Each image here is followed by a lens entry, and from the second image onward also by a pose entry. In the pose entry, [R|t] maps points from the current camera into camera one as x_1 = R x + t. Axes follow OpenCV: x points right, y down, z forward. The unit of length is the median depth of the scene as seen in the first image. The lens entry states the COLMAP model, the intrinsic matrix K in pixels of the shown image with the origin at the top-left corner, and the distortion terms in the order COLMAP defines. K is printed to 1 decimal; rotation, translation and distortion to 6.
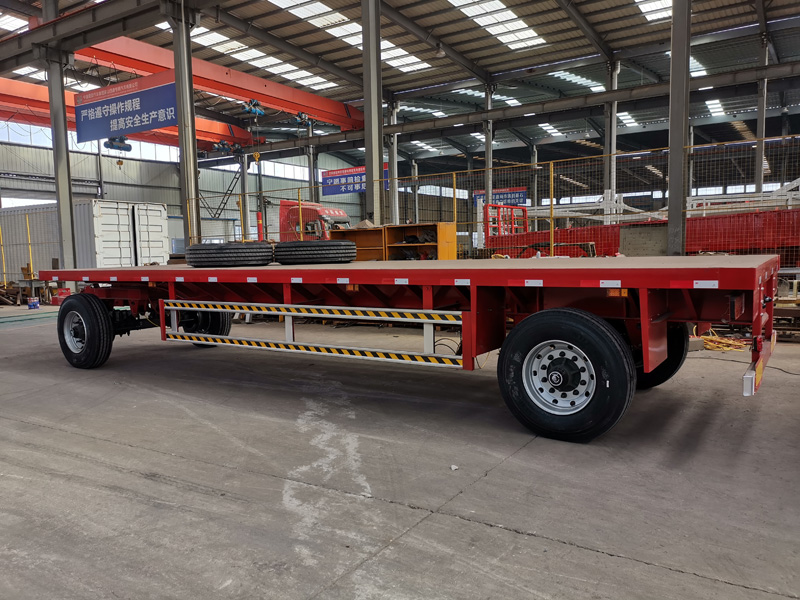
lens RADIAL K [[620.2, 0, 398.3], [0, 620.2, 301.4], [0, 0, 1]] dist [0.062198, -0.055450]
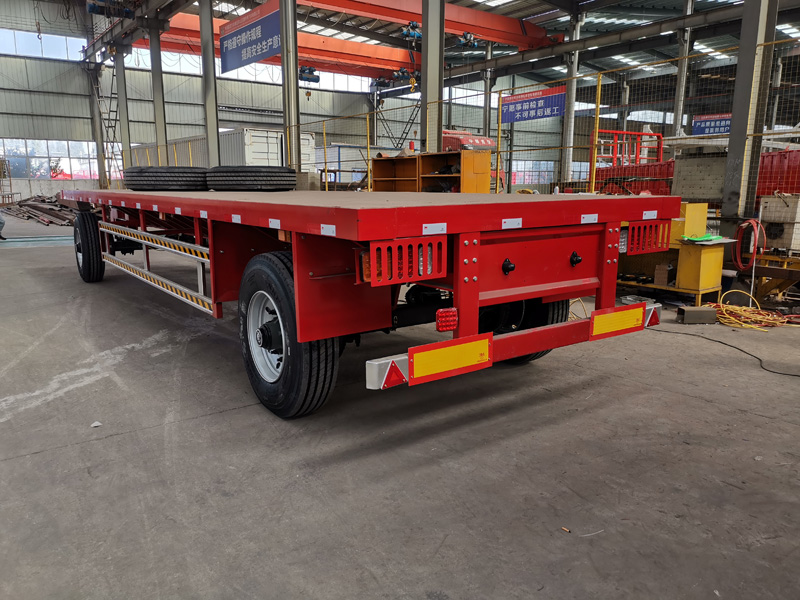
lens RADIAL K [[620.2, 0, 398.3], [0, 620.2, 301.4], [0, 0, 1]] dist [0.062198, -0.055450]
pose [[0.934635, 0.091213, -0.343713, 0.291663], [-0.054312, 0.991819, 0.115519, -0.011584], [0.351438, -0.089301, 0.931943, 0.127544]]
